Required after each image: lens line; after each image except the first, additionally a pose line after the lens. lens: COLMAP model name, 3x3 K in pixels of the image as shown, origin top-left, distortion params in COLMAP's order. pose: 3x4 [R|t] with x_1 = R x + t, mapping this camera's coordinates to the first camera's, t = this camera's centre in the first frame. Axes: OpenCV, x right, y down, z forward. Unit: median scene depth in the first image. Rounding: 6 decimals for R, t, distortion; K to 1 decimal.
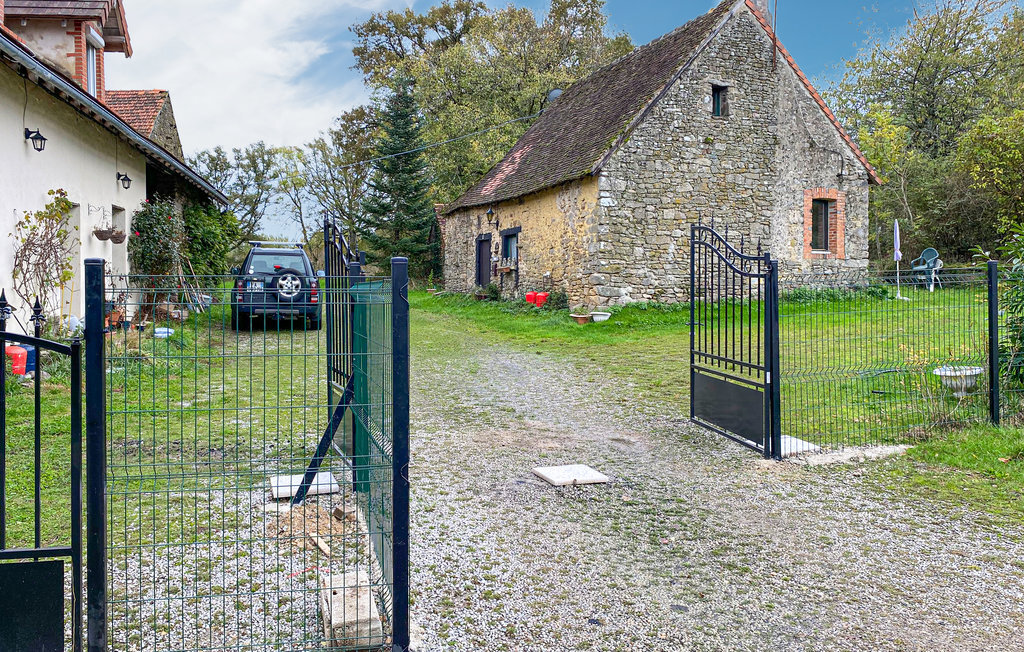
lens RADIAL K [[824.7, 0, 509.9], [0, 824.7, 325.2], [0, 0, 1]] dist [0.072156, -0.075975]
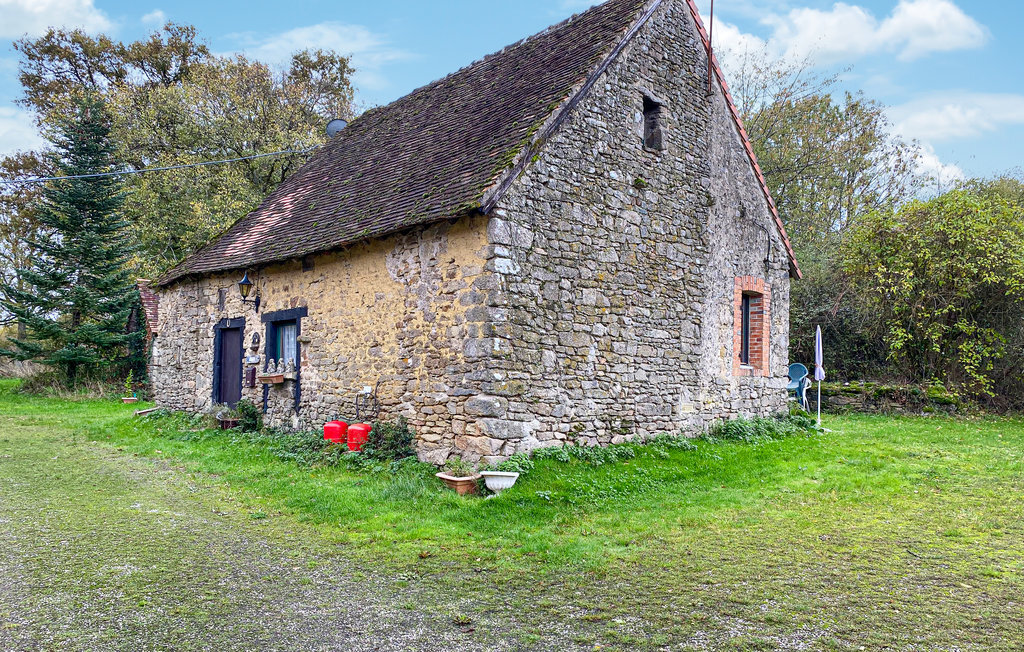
lens RADIAL K [[824.7, 0, 535.6], [0, 824.7, 387.2], [0, 0, 1]] dist [0.072156, -0.075975]
pose [[0.935069, 0.019949, 0.353904, -0.046448], [-0.002977, 0.998822, -0.048435, -0.037154], [-0.354453, 0.044236, 0.934027, 0.424496]]
